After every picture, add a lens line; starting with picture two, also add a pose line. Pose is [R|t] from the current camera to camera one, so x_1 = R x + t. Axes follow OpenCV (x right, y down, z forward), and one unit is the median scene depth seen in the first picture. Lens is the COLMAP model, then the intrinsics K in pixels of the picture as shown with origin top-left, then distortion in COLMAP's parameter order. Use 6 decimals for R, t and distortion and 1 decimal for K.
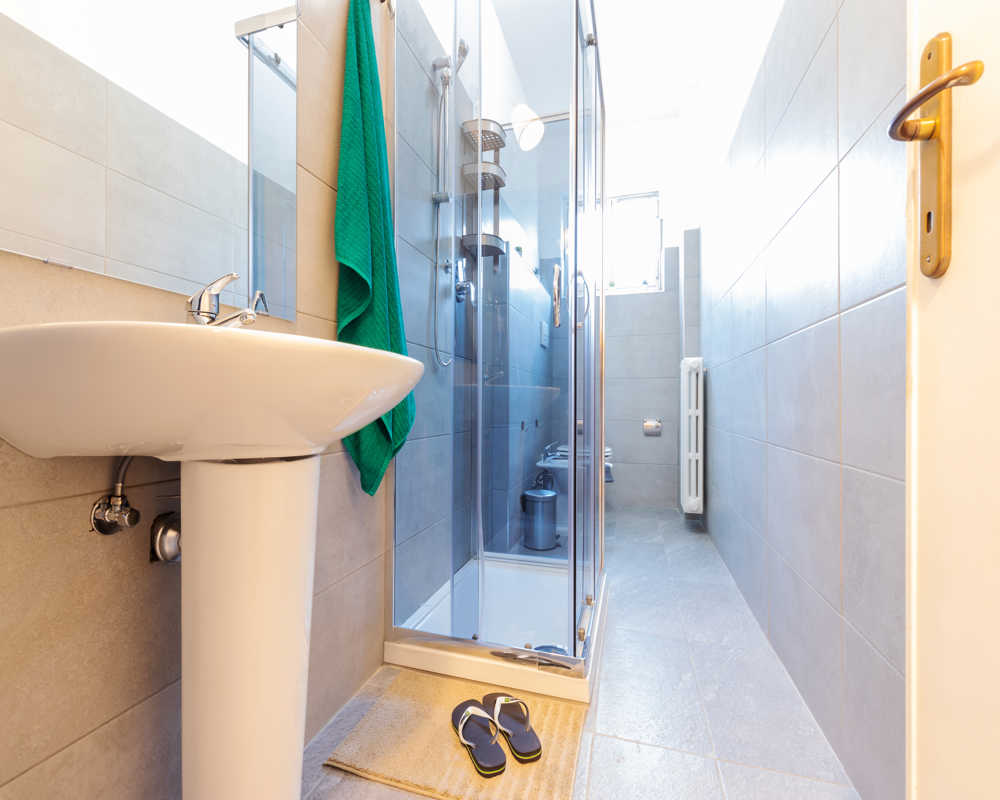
lens RADIAL K [[453.9, 0, 492.7], [0, 453.9, 403.0], [0, 0, 1]] dist [0.012433, -0.004355]
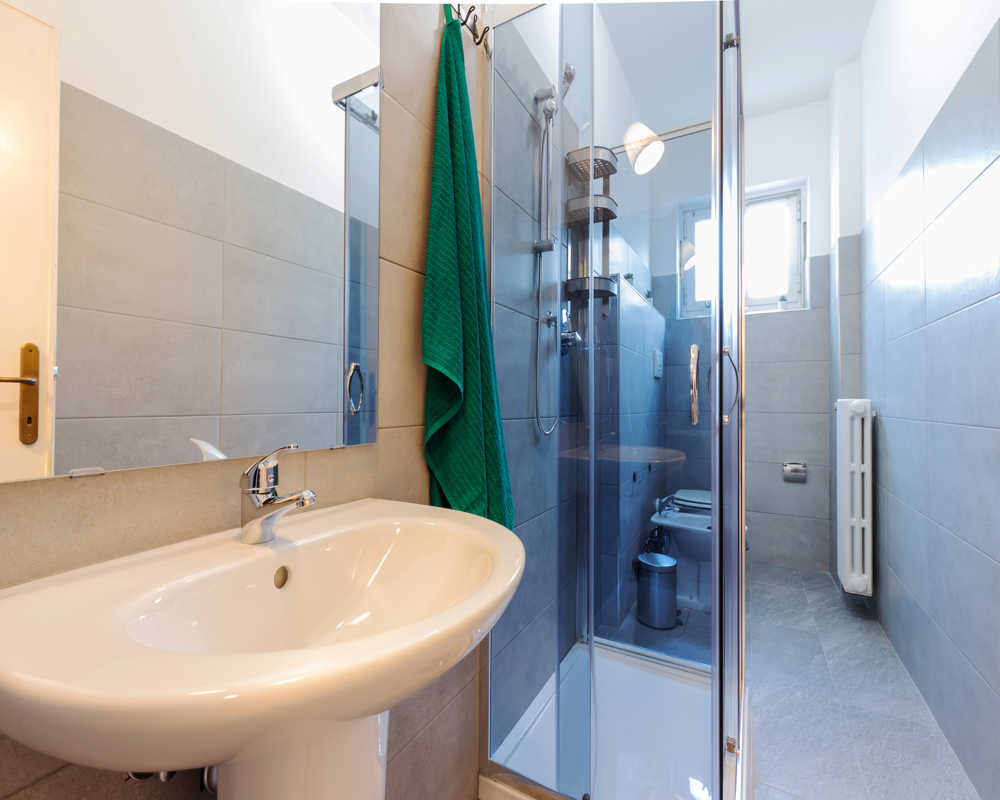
lens RADIAL K [[453.9, 0, 492.7], [0, 453.9, 403.0], [0, 0, 1]] dist [0.012433, -0.004355]
pose [[0.976034, -0.000996, -0.217616, -0.016631], [-0.000098, 0.999987, -0.005016, -0.132563], [0.217618, 0.004917, 0.976022, 0.109757]]
